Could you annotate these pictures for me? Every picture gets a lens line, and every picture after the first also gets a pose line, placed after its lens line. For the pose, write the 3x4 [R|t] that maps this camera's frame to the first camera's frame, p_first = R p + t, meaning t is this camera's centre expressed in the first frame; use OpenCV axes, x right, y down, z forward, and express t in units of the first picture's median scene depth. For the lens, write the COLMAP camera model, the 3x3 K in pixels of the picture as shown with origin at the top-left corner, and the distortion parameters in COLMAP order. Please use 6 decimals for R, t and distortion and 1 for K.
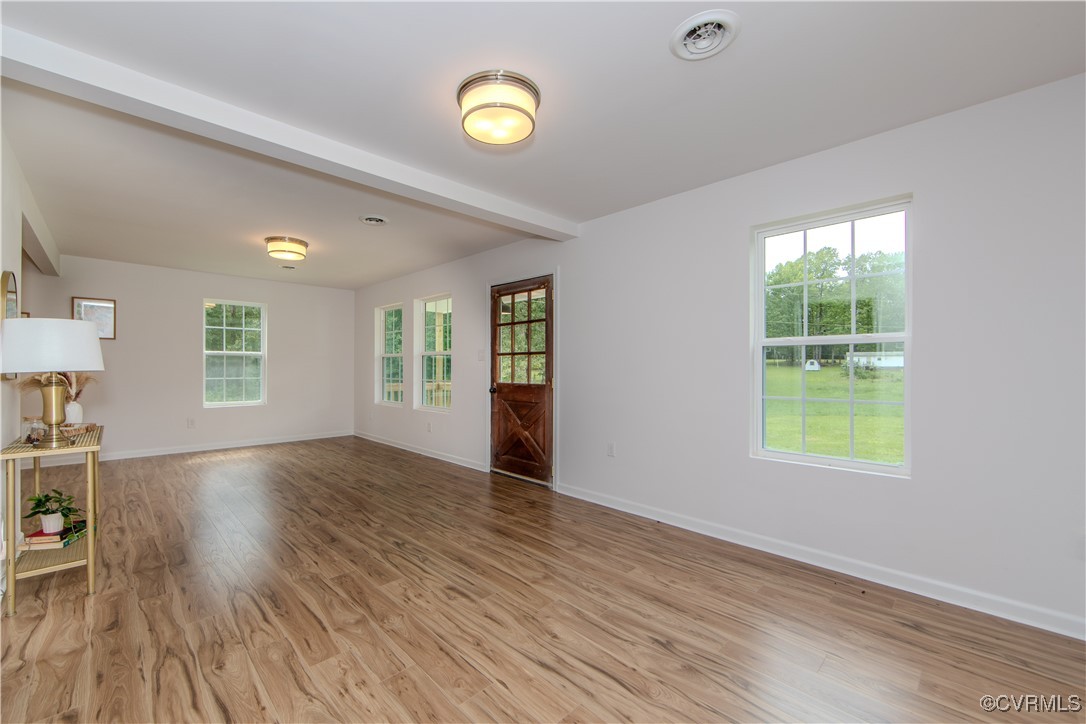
lens RADIAL K [[439.3, 0, 509.1], [0, 439.3, 366.4], [0, 0, 1]] dist [0.001102, -0.000011]
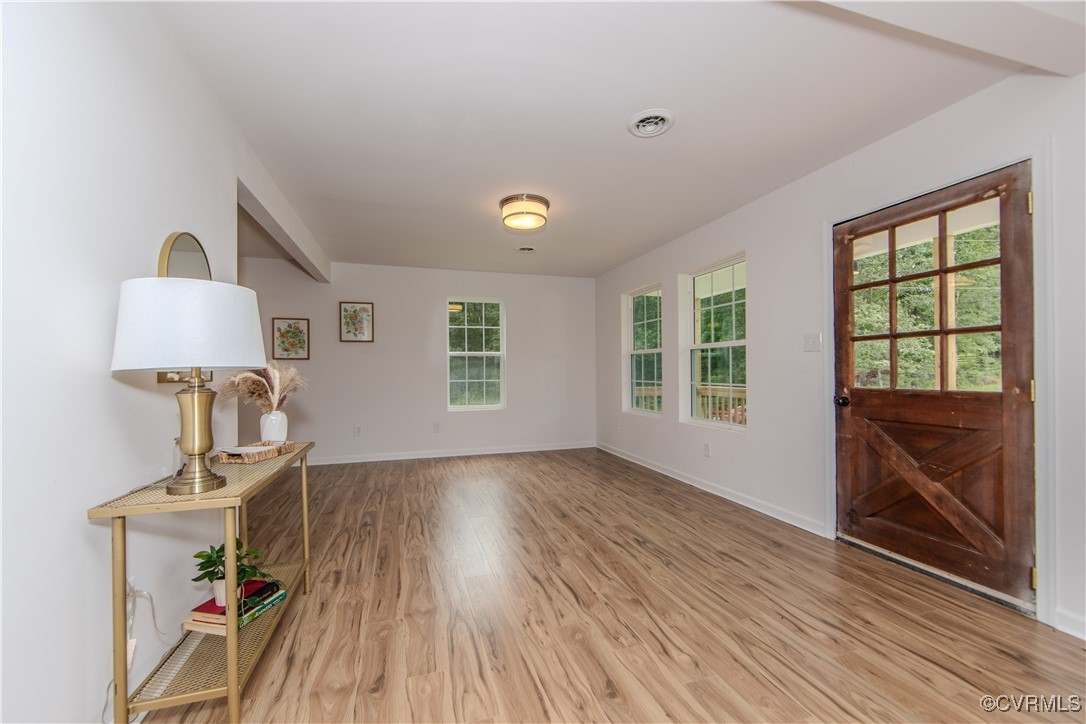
lens RADIAL K [[439.3, 0, 540.8], [0, 439.3, 367.5], [0, 0, 1]] dist [0.001102, -0.000011]
pose [[0.908462, -0.012136, -0.417792, -0.167201], [0.010605, 0.999926, -0.005987, 0.009449], [0.417834, 0.001008, 0.908523, 0.323285]]
